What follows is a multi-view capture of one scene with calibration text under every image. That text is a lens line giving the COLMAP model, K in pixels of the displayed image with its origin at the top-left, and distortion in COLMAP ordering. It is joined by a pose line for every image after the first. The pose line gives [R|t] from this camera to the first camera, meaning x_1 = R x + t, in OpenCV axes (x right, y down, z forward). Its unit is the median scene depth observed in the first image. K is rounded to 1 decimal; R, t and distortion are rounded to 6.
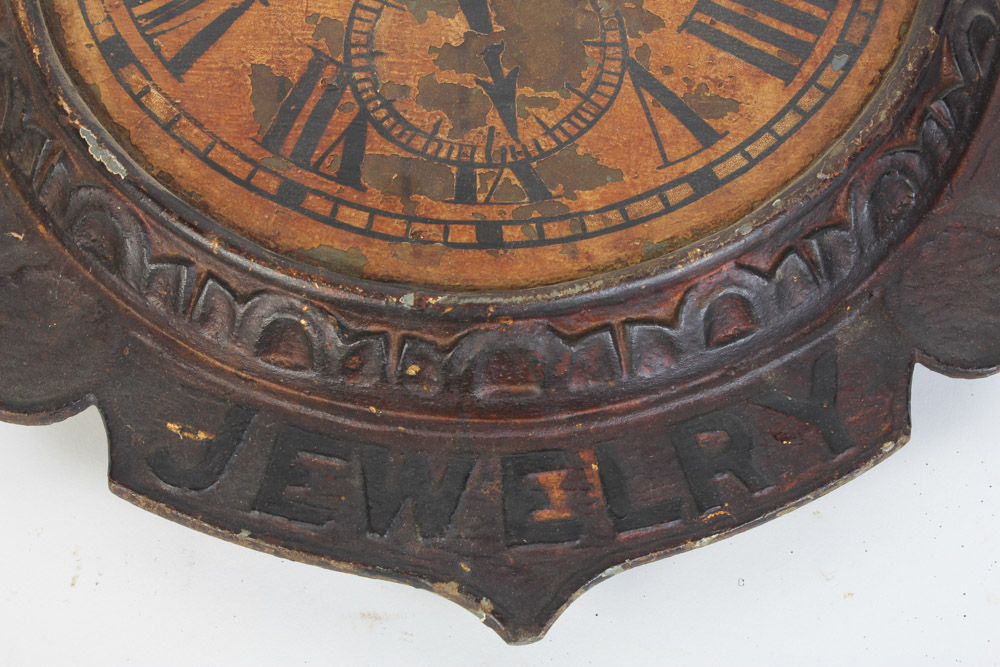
lens RADIAL K [[1939.5, 0, 493.8], [0, 1939.5, 329.7], [0, 0, 1]] dist [0.034962, 0.000000]
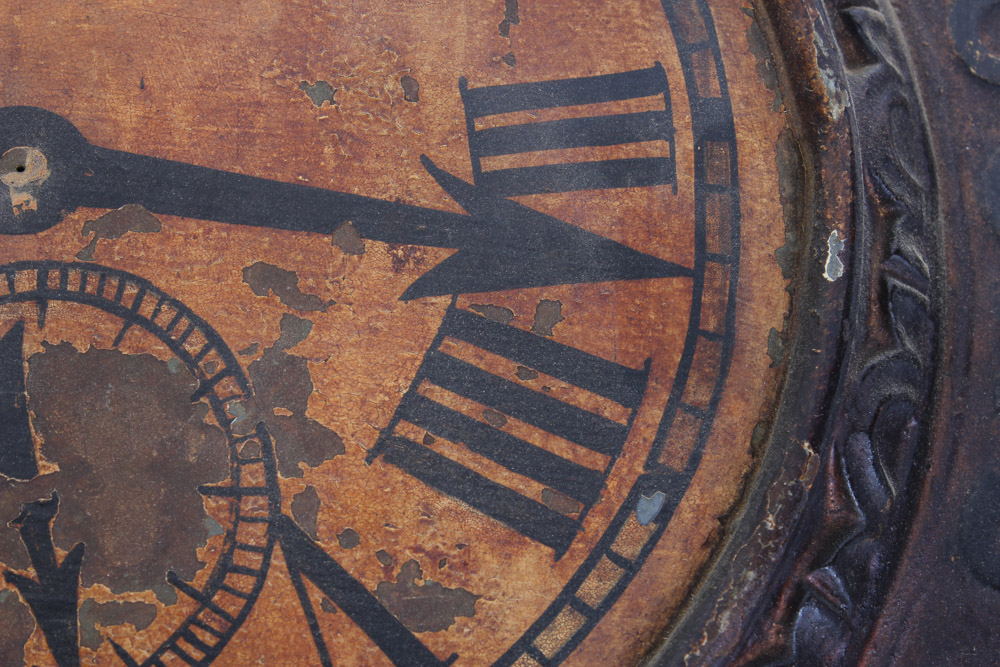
lens RADIAL K [[2351.1, 0, 501.1], [0, 2351.1, 339.0], [0, 0, 1]] dist [0.070604, 0.000000]
pose [[0.997167, -0.037659, 0.065119, 0.092348], [0.032115, 0.995933, 0.084179, -0.251279], [-0.068024, -0.081849, 0.994321, 0.321761]]
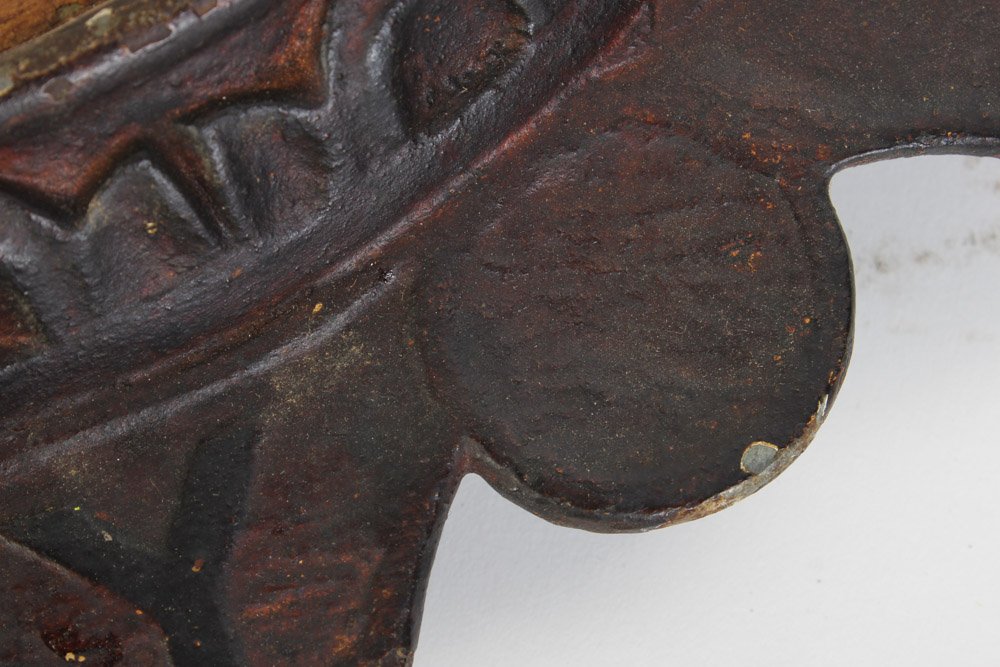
lens RADIAL K [[2351.1, 0, 500.2], [0, 2351.1, 333.6], [0, 0, 1]] dist [0.070604, 0.000000]
pose [[0.993028, 0.113065, -0.033326, 0.235306], [-0.107472, 0.984583, 0.138005, -0.074283], [0.048416, -0.133461, 0.989871, 0.543231]]
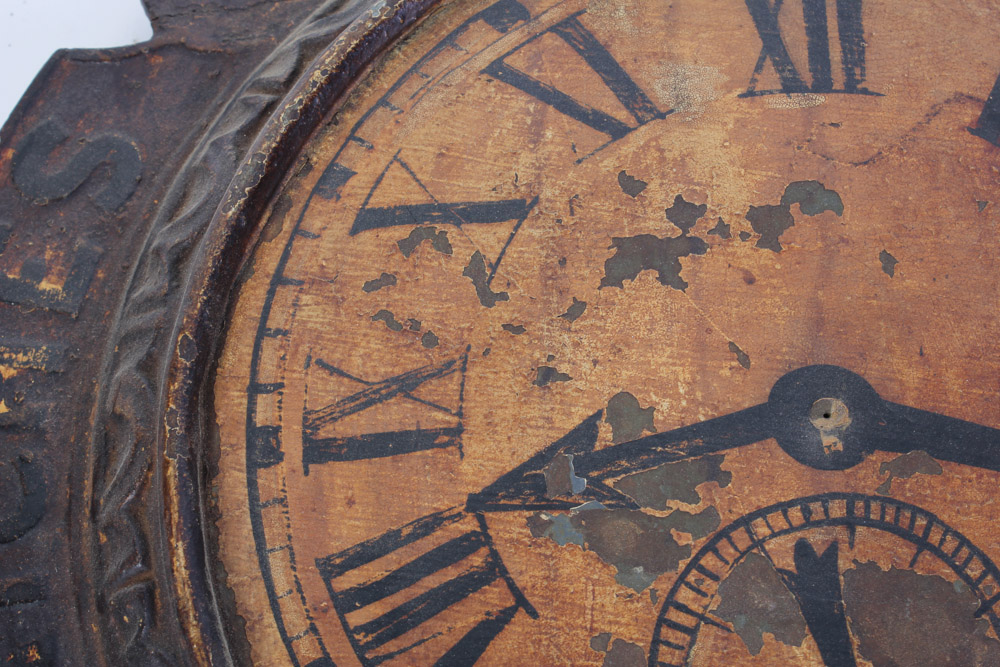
lens RADIAL K [[1887.9, 0, 496.2], [0, 1887.9, 335.3], [0, 0, 1]] dist [-0.000883, 0.000000]
pose [[0.999656, 0.022694, -0.013152, -0.128115], [-0.021822, 0.997776, 0.062980, -0.322513], [0.014552, -0.062671, 0.997928, 0.326913]]
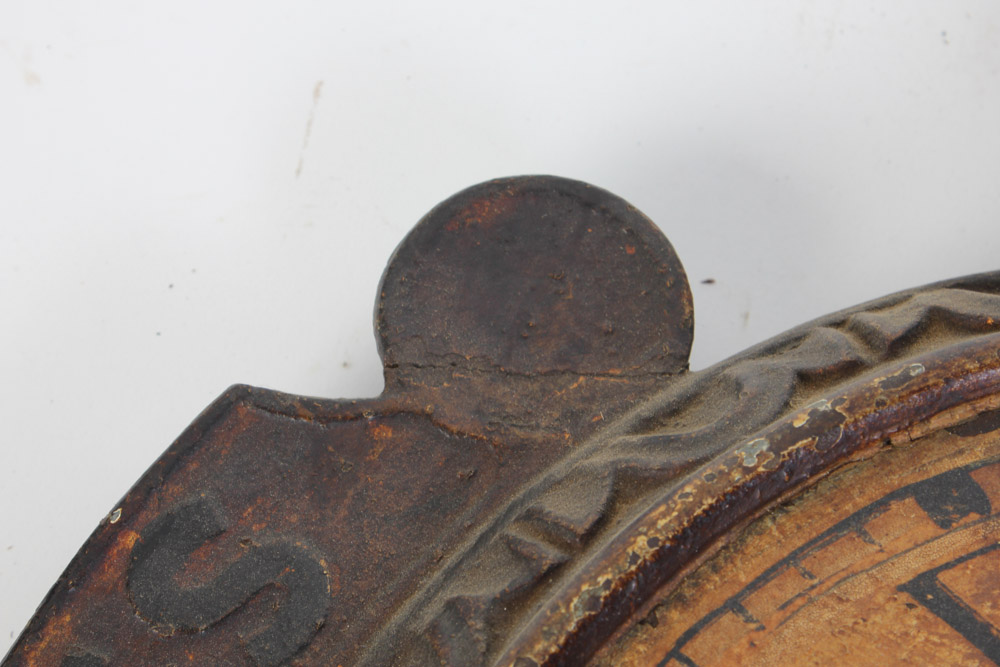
lens RADIAL K [[2351.1, 0, 494.6], [0, 2351.1, 333.3], [0, 0, 1]] dist [0.070604, 0.000000]
pose [[0.972397, 0.221741, -0.072627, -0.220573], [-0.221615, 0.975084, 0.009889, -0.430904], [0.073010, 0.006479, 0.997310, 0.506242]]
